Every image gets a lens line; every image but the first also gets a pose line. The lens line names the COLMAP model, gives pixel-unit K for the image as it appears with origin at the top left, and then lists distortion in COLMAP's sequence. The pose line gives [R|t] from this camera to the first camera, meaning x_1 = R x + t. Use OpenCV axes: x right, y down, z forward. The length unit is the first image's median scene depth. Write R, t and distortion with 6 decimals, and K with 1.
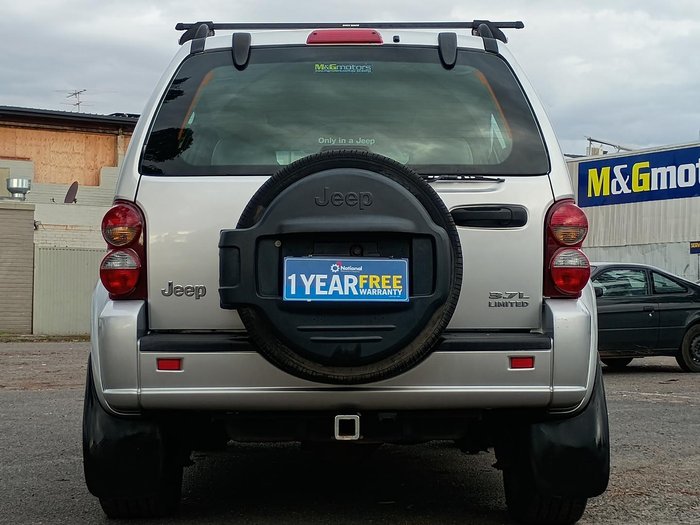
lens RADIAL K [[1452.0, 0, 371.1], [0, 1452.0, 263.5], [0, 0, 1]] dist [0.040224, 0.184273]
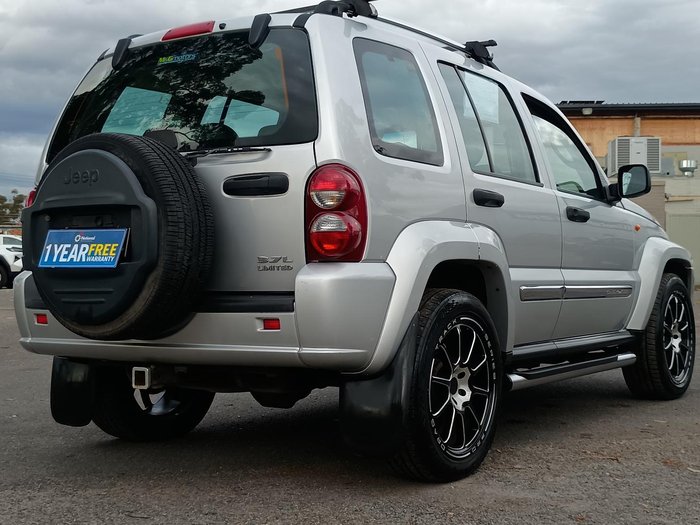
lens RADIAL K [[1126.8, 0, 369.5], [0, 1126.8, 261.3], [0, 0, 1]] dist [-0.009850, 0.029303]
pose [[0.822686, -0.008902, -0.568427, 0.630572], [0.025435, 0.999452, 0.021160, 0.007928], [0.567927, -0.031866, 0.822462, 0.382267]]
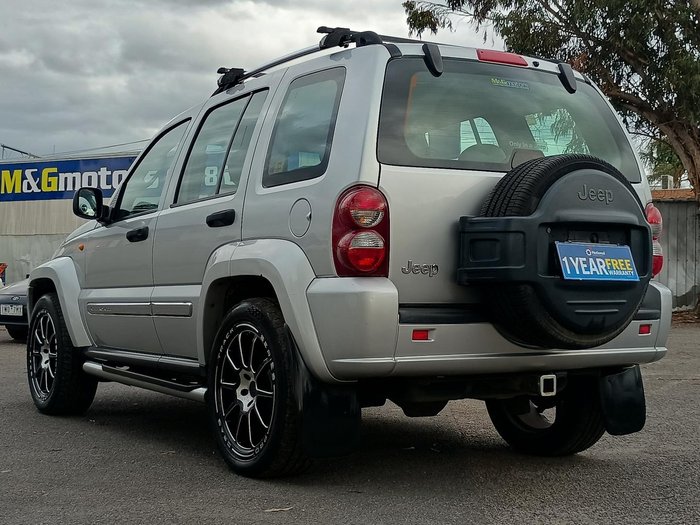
lens RADIAL K [[1126.8, 0, 369.5], [0, 1126.8, 261.3], [0, 0, 1]] dist [-0.009850, 0.029303]
pose [[0.852293, 0.019022, 0.522718, -0.628951], [-0.023641, 0.999718, 0.002165, 0.012127], [-0.522530, -0.014203, 0.852503, 0.287818]]
